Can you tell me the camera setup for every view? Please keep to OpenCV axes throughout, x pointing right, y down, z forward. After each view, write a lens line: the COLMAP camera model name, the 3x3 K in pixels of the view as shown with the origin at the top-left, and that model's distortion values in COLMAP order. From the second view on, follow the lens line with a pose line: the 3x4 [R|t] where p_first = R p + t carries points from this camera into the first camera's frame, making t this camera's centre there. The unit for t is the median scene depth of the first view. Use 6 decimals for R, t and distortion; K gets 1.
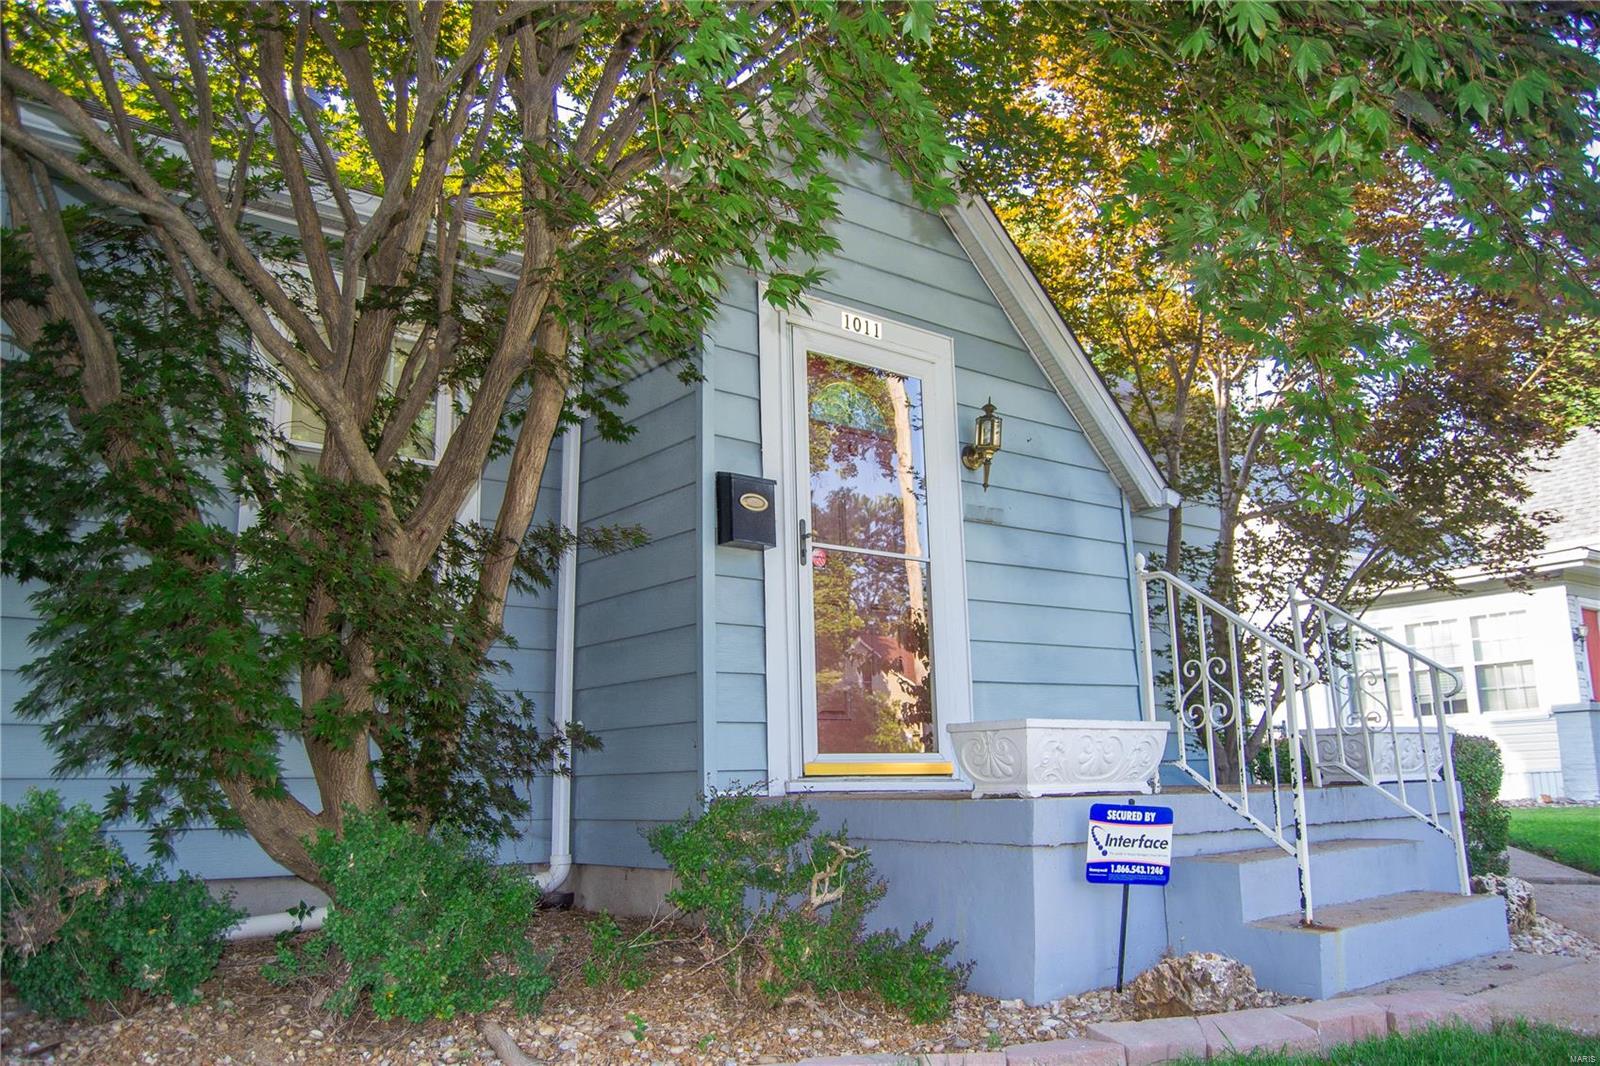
lens RADIAL K [[1272.4, 0, 800.0], [0, 1272.4, 533.0], [0, 0, 1]] dist [-0.107990, 0.052421]
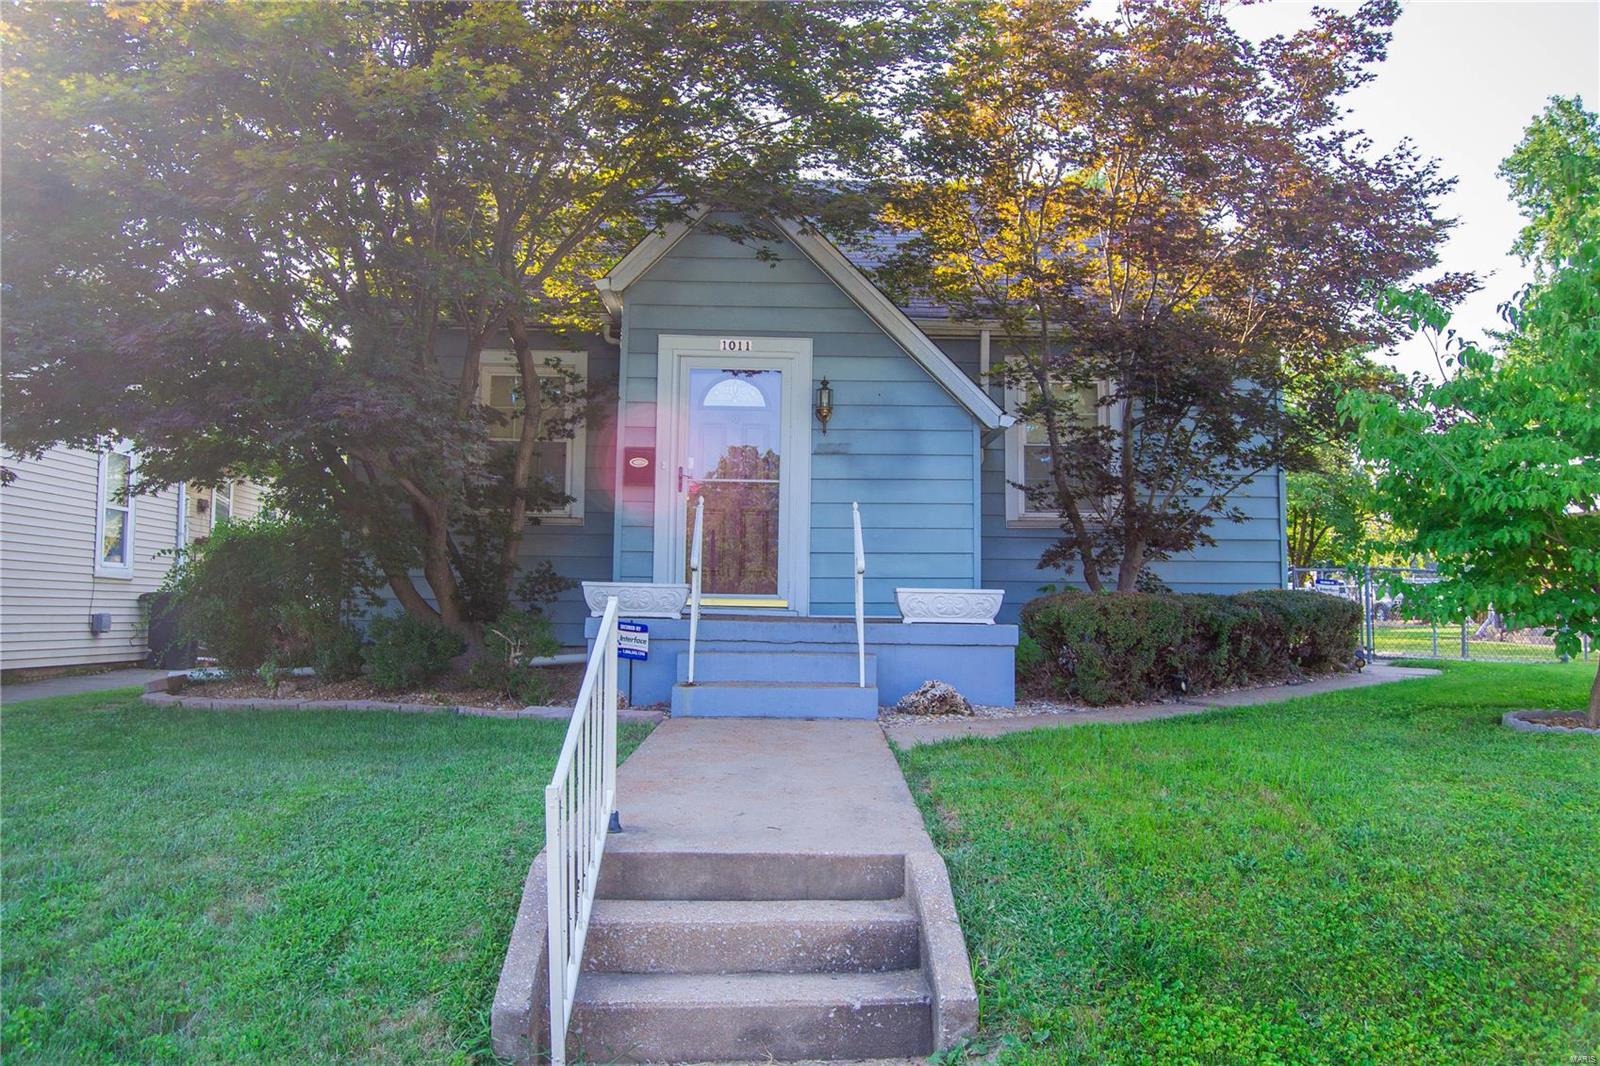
lens RADIAL K [[1272.4, 0, 800.0], [0, 1272.4, 533.0], [0, 0, 1]] dist [-0.107990, 0.052421]
pose [[0.812701, -0.008667, -0.582617, 1.114152], [0.086227, 0.990669, 0.105541, -0.087345], [0.576266, -0.136011, 0.805865, -0.350494]]
